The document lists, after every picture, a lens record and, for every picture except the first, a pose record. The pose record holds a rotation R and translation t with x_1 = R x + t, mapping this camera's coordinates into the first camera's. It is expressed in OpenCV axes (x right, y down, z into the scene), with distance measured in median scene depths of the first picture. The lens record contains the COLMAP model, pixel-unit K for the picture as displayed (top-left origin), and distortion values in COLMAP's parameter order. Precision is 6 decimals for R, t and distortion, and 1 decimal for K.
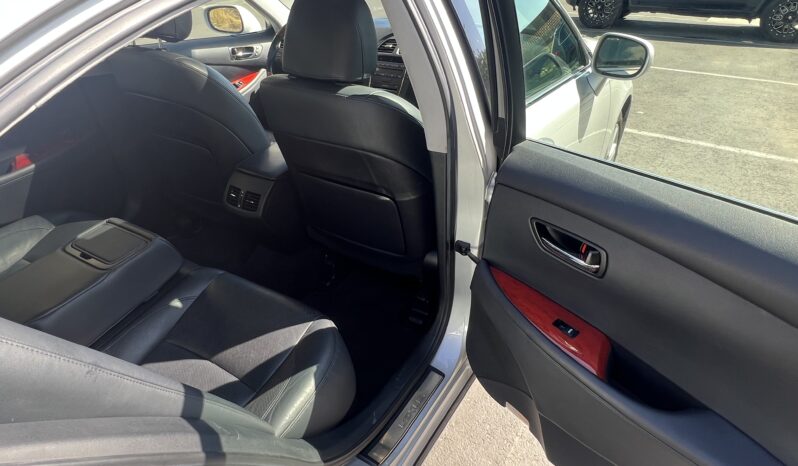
lens RADIAL K [[476.8, 0, 399.7], [0, 476.8, 236.3], [0, 0, 1]] dist [0.003012, -0.004366]
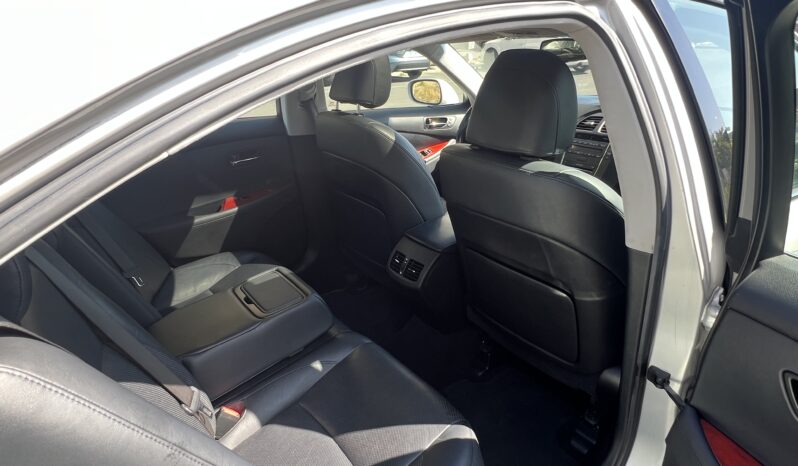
lens RADIAL K [[476.8, 0, 399.8], [0, 476.8, 235.8], [0, 0, 1]] dist [0.003012, -0.004366]
pose [[0.924088, 0.132739, -0.358387, -0.005934], [-0.183692, 0.976590, -0.111934, -0.035172], [0.335139, 0.169270, 0.926838, 0.119035]]
